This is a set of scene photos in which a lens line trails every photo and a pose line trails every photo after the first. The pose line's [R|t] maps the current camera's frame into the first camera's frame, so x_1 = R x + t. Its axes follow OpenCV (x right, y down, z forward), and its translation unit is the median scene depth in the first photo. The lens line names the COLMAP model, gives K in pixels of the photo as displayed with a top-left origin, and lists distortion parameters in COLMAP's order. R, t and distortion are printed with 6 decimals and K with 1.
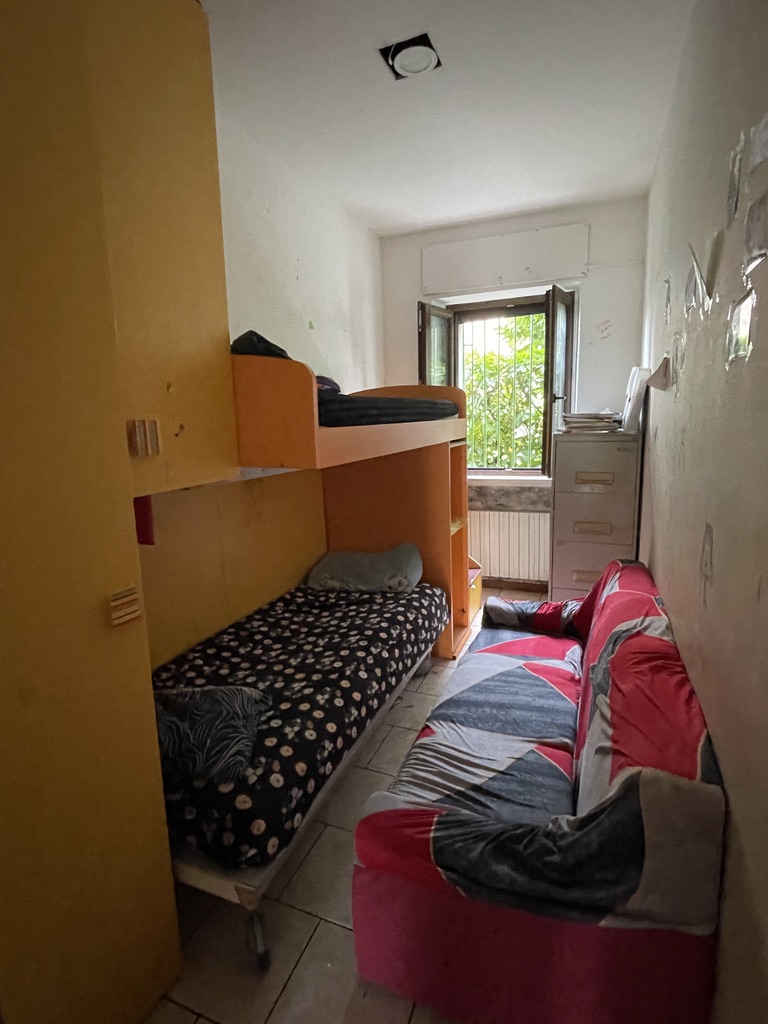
lens RADIAL K [[513.5, 0, 381.7], [0, 513.5, 502.0], [0, 0, 1]] dist [0.002622, 0.000132]
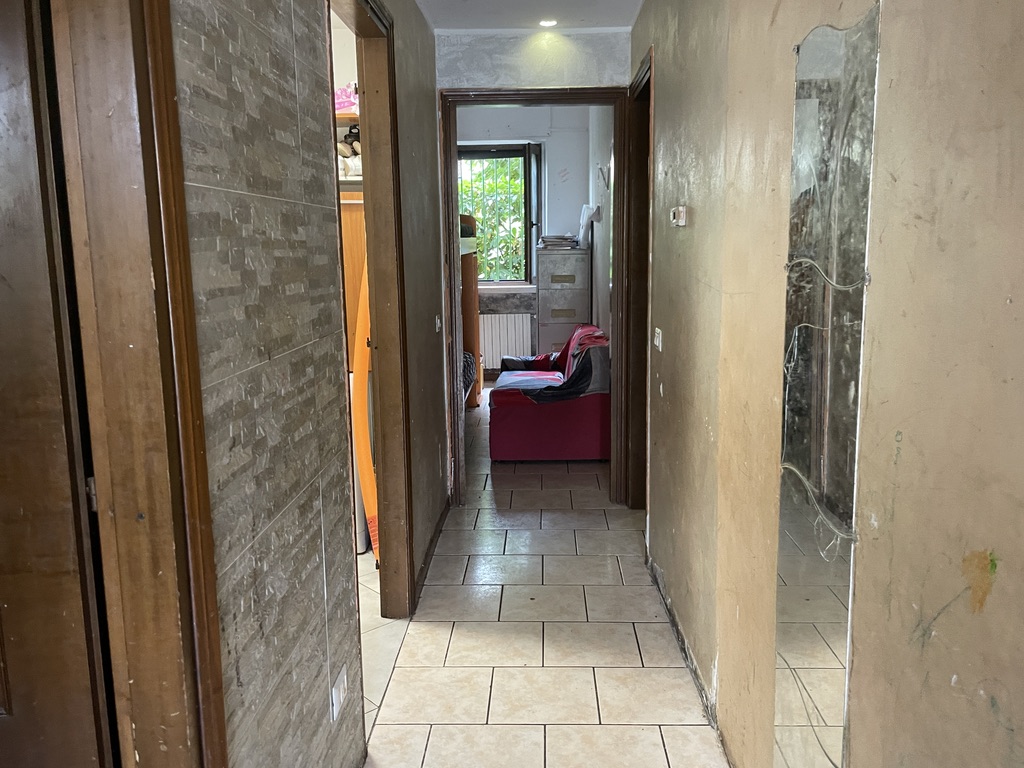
lens RADIAL K [[811.1, 0, 511.7], [0, 811.1, 383.9], [0, 0, 1]] dist [0.005209, 0.000070]
pose [[0.936981, -0.041166, 0.346947, -0.475347], [0.040551, 0.999137, 0.009033, 0.197177], [-0.347020, 0.005605, 0.937841, -0.987052]]
